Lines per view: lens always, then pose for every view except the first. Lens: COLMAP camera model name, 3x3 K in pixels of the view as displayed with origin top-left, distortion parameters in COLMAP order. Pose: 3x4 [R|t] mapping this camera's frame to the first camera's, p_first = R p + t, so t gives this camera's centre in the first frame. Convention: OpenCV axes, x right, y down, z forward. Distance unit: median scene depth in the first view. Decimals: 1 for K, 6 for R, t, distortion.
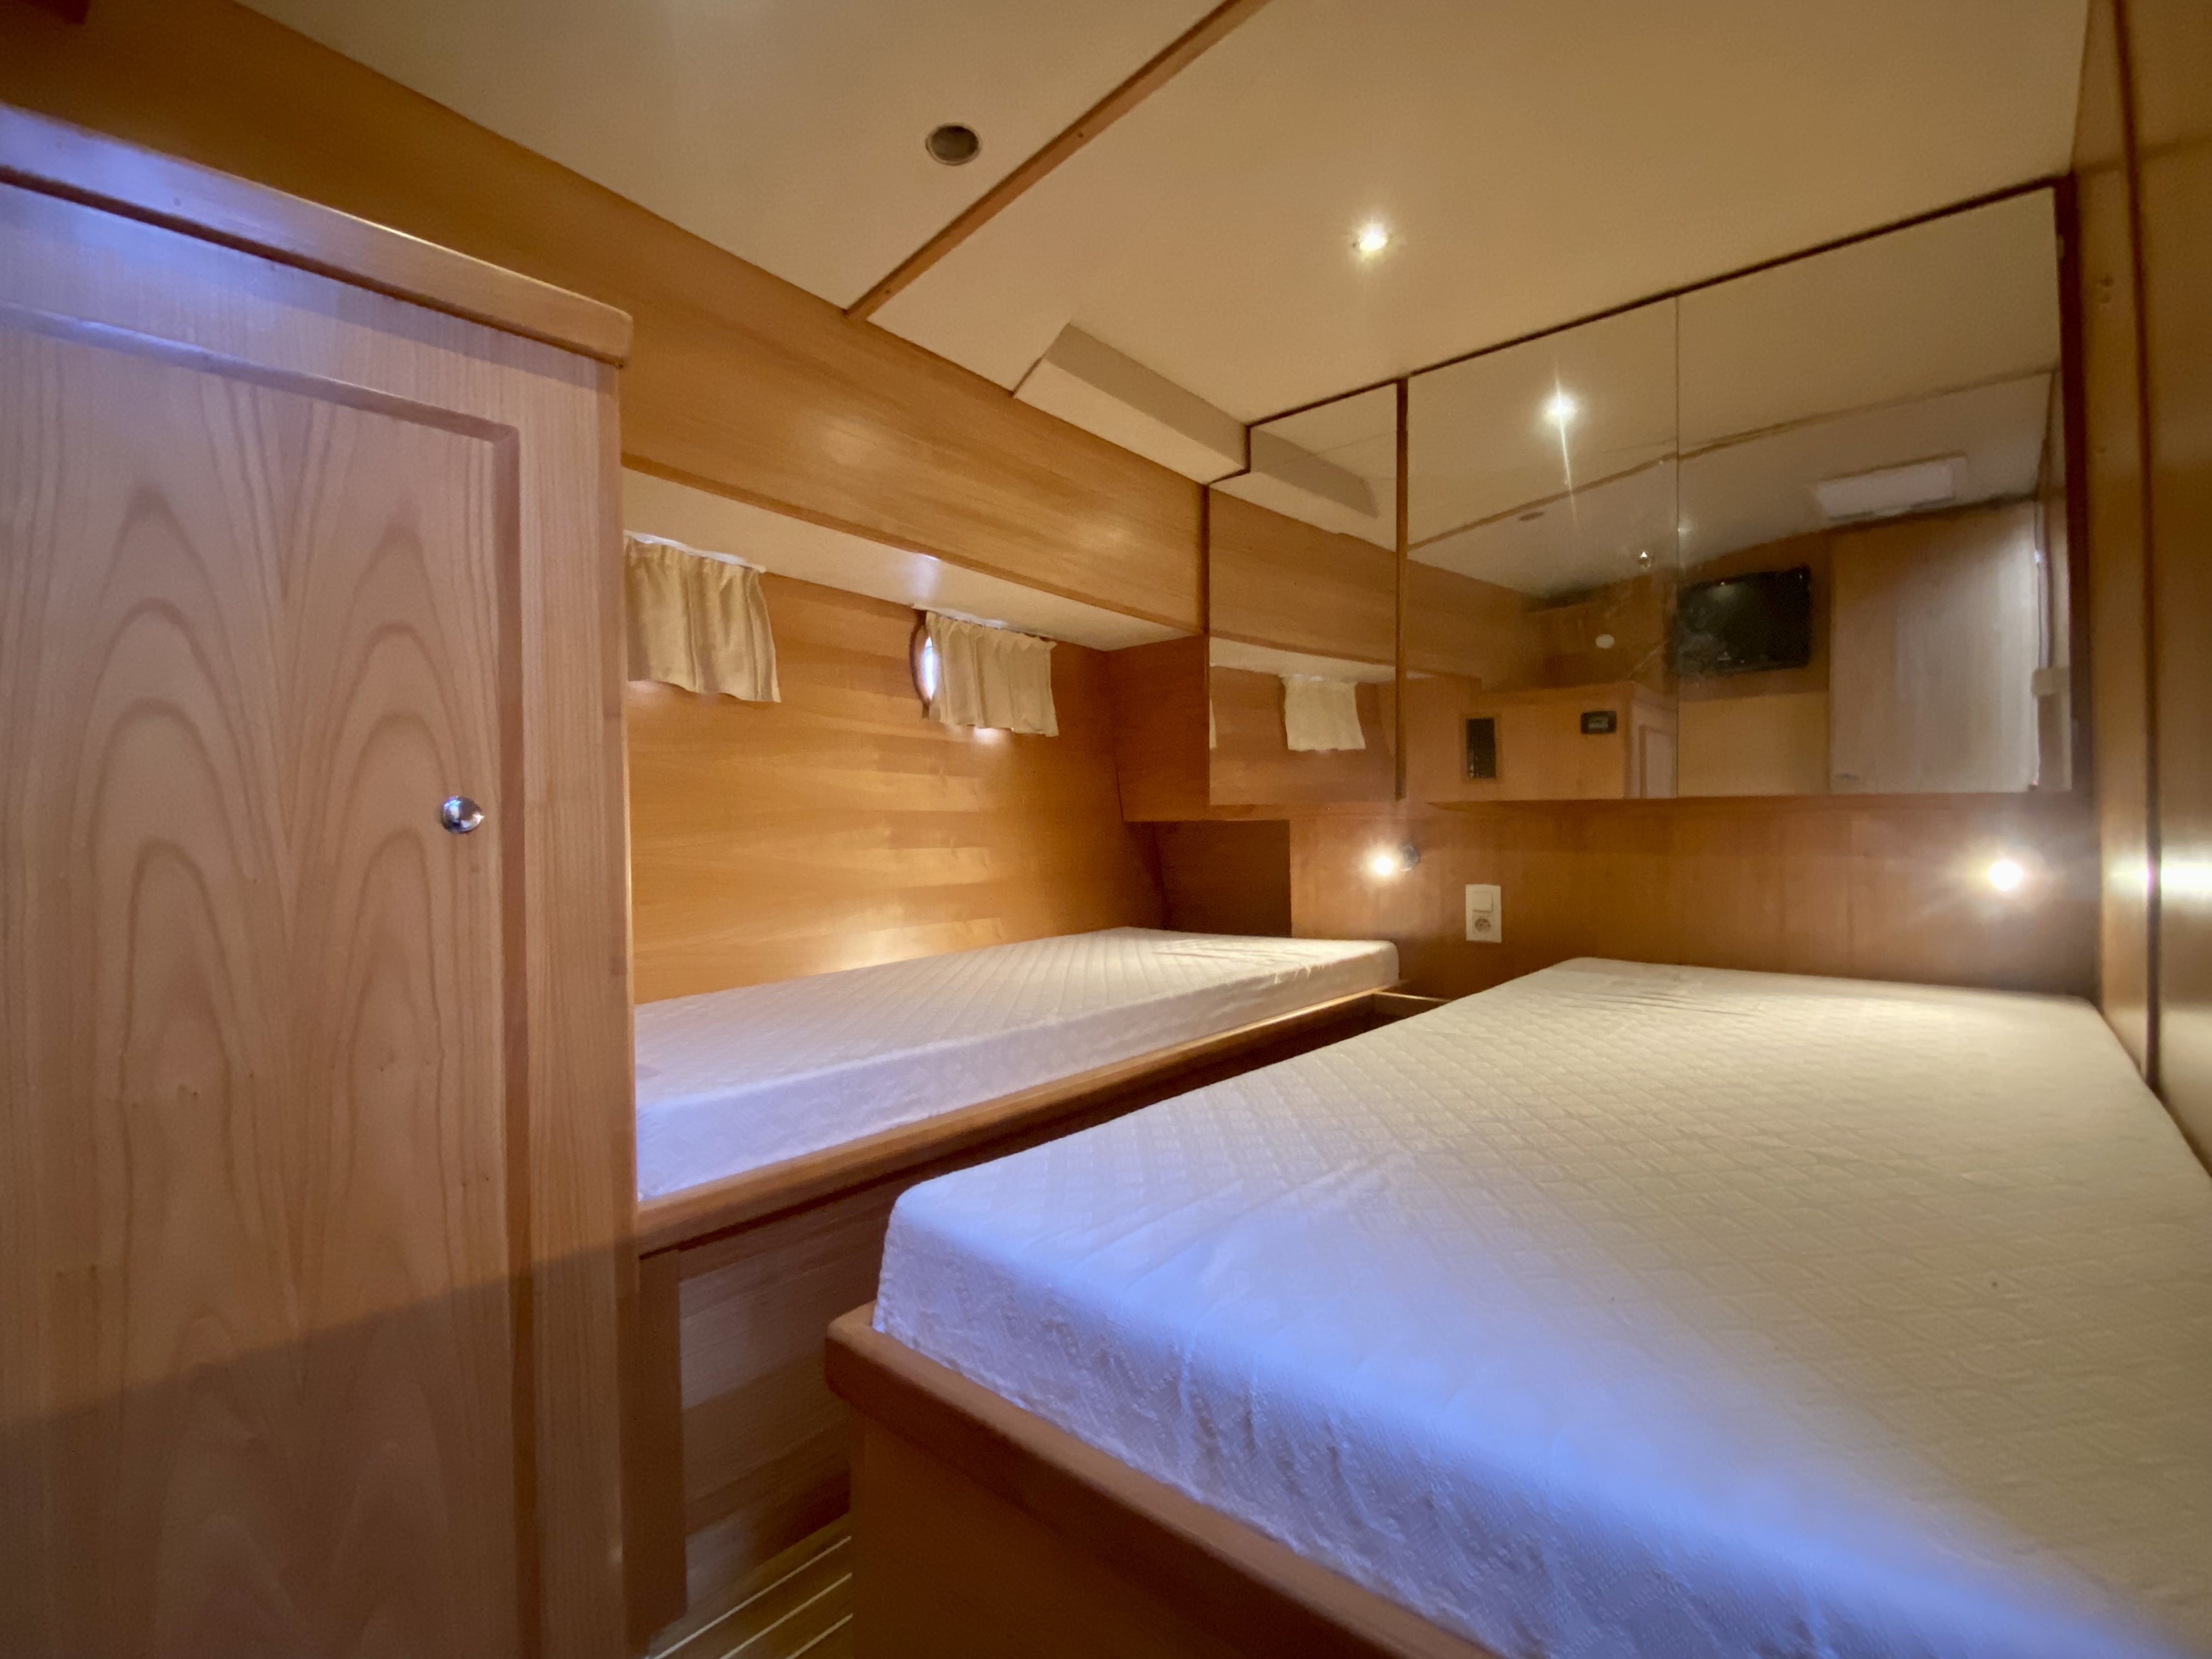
lens RADIAL K [[992.1, 0, 1106.0], [0, 992.1, 829.5], [0, 0, 1]] dist [-0.000124, -0.012031]
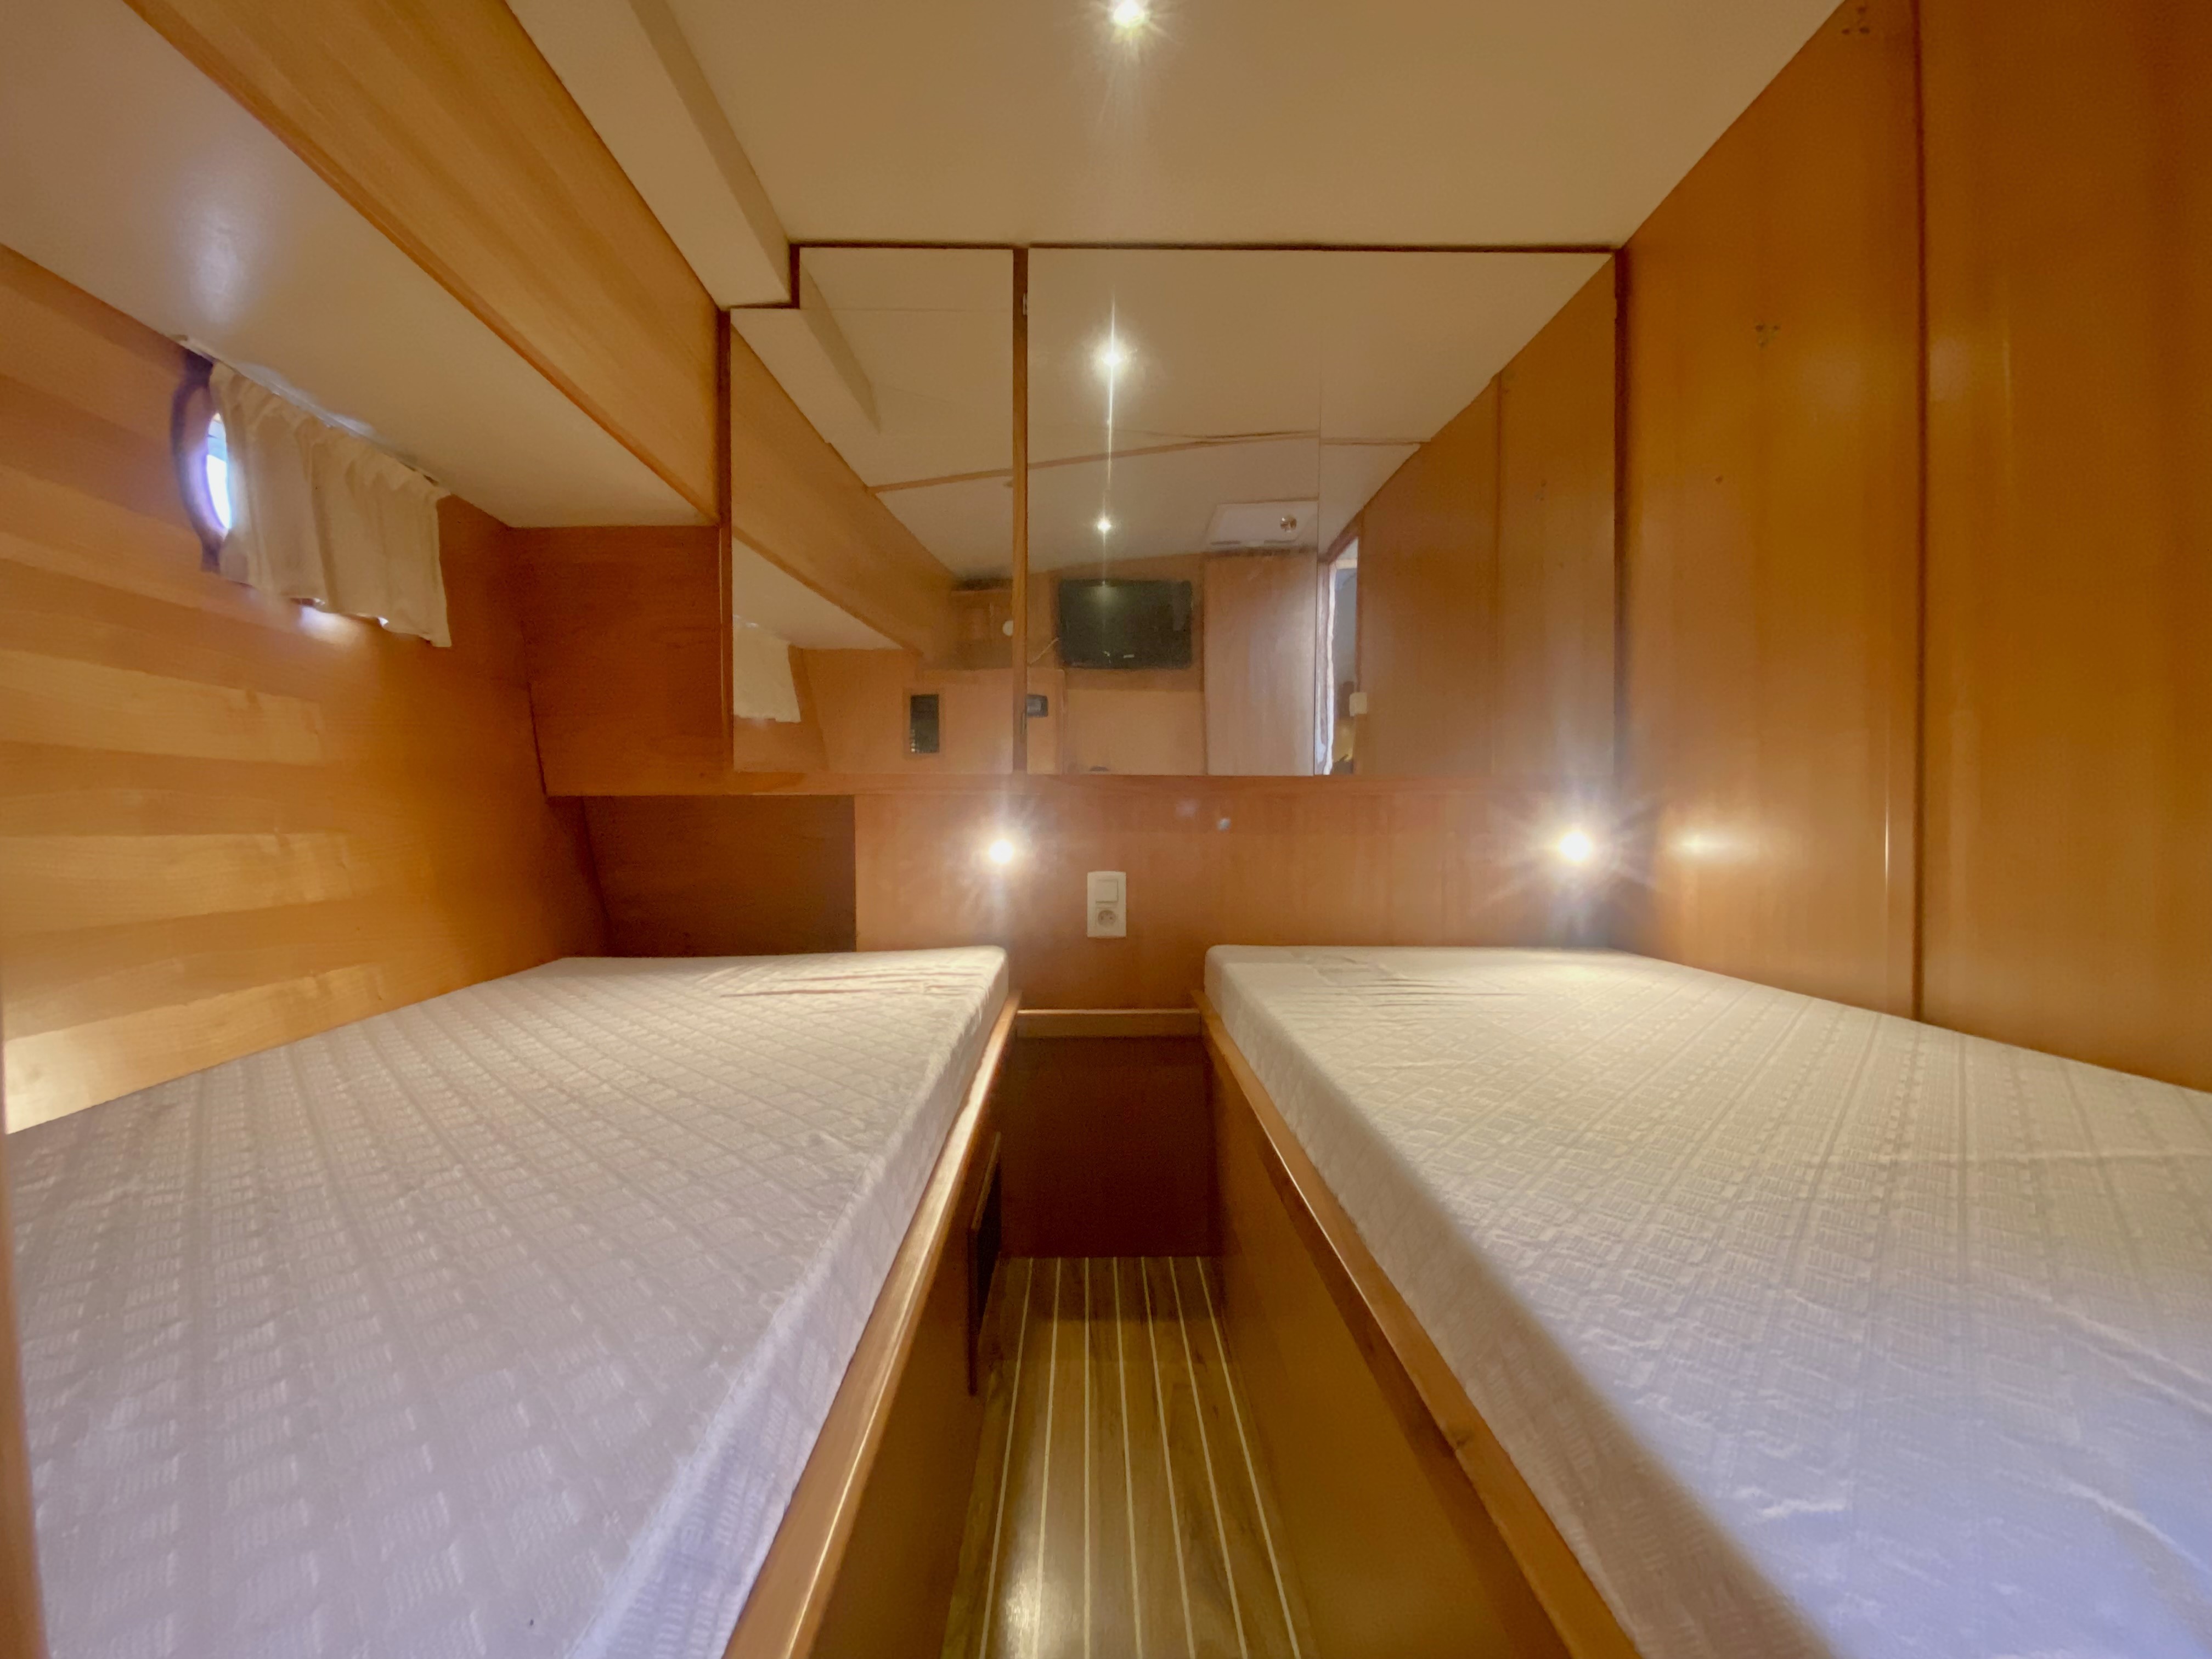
lens RADIAL K [[992.1, 0, 1106.0], [0, 992.1, 829.5], [0, 0, 1]] dist [-0.000124, -0.012031]
pose [[0.733713, -0.004664, 0.679444, -0.183528], [-0.003401, 0.999939, 0.010537, 0.009179], [-0.679451, -0.010042, 0.733652, 0.326534]]
